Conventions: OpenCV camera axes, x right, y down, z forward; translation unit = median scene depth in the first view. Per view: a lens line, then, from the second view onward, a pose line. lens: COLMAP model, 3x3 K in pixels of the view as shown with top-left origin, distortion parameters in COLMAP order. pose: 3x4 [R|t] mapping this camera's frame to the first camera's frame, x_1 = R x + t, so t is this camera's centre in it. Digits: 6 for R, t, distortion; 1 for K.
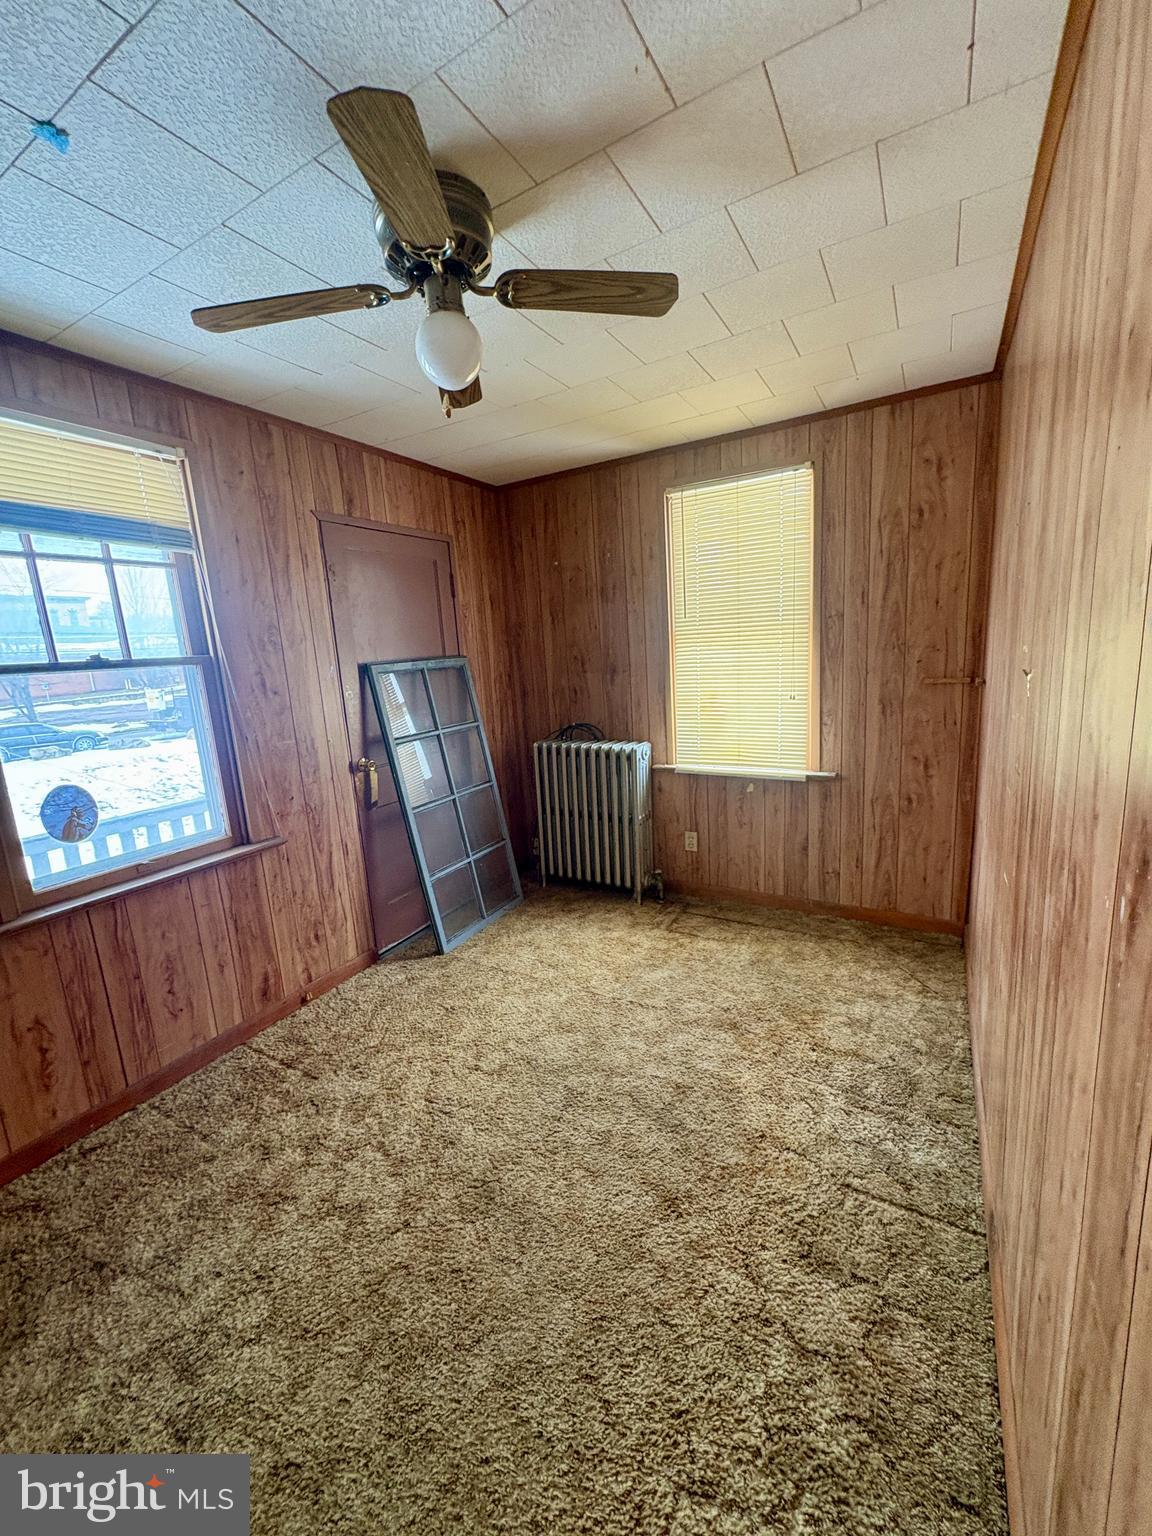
lens RADIAL K [[612.4, 0, 574.7], [0, 612.4, 768.6], [0, 0, 1]] dist [0.000142, 0.000877]
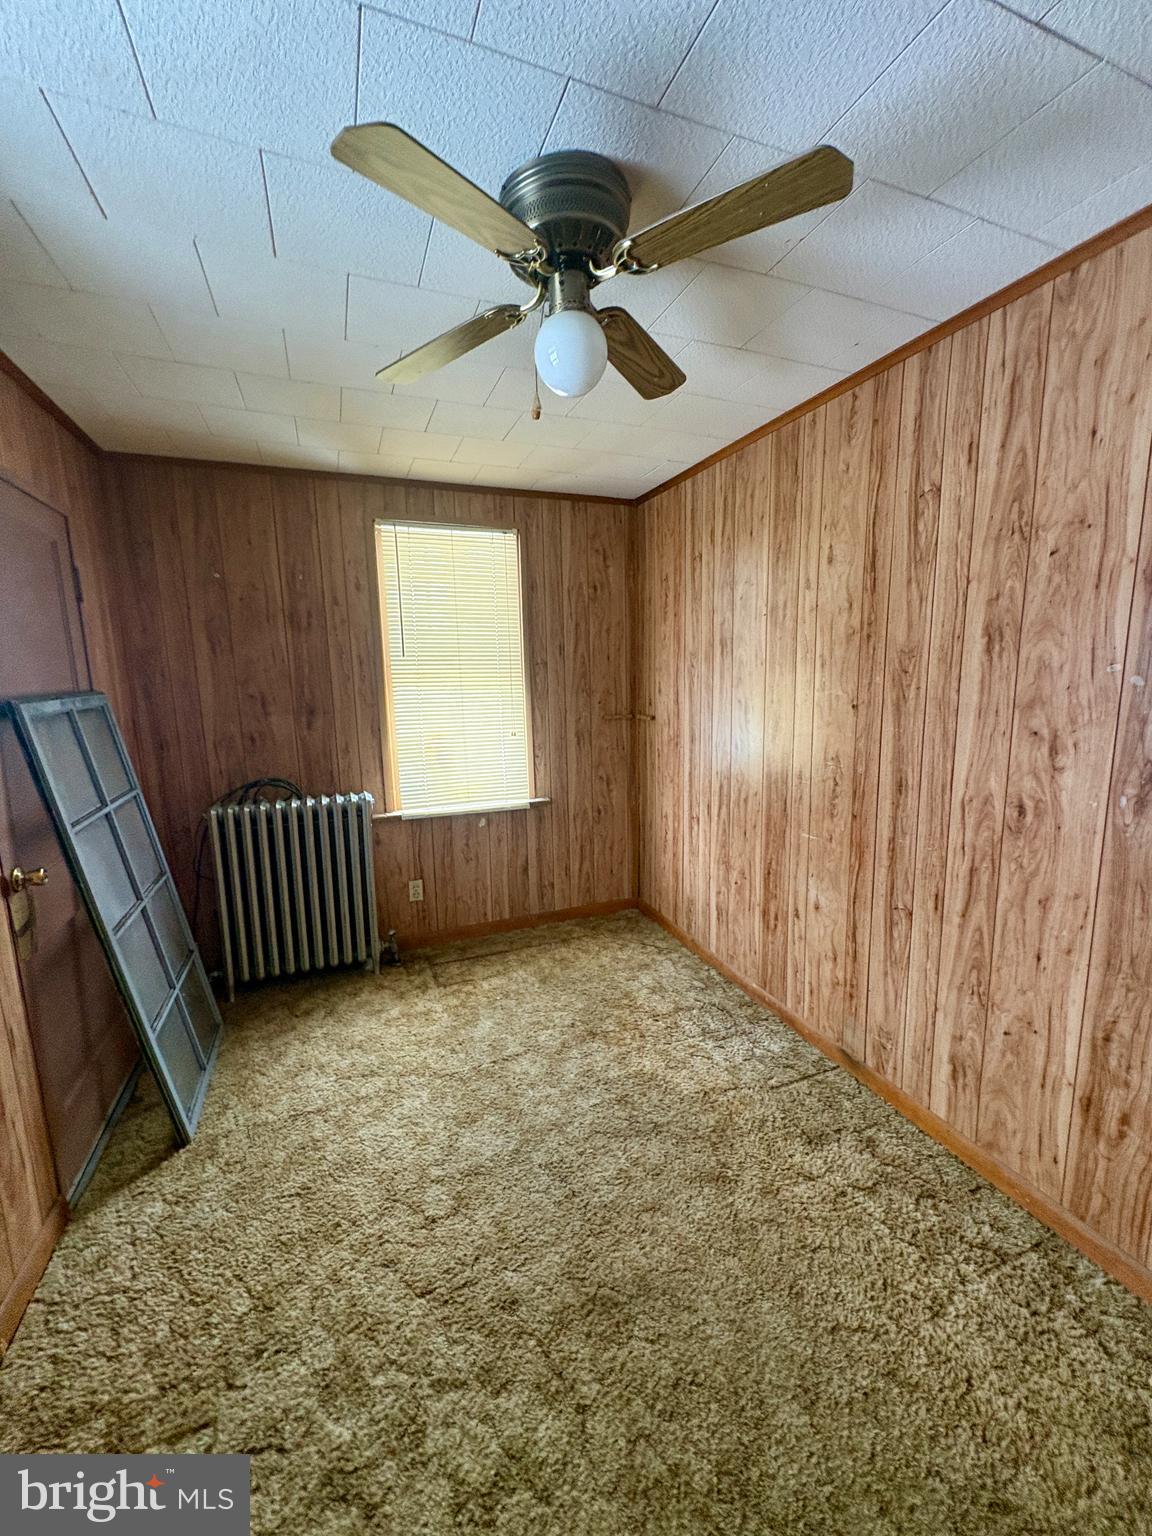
lens RADIAL K [[612.4, 0, 577.2], [0, 612.4, 768.3], [0, 0, 1]] dist [0.000142, 0.000877]
pose [[0.618322, -0.078934, 0.781951, -0.483491], [0.135752, 0.990716, -0.007338, -0.034561], [-0.774112, 0.110688, 0.623297, 0.251494]]
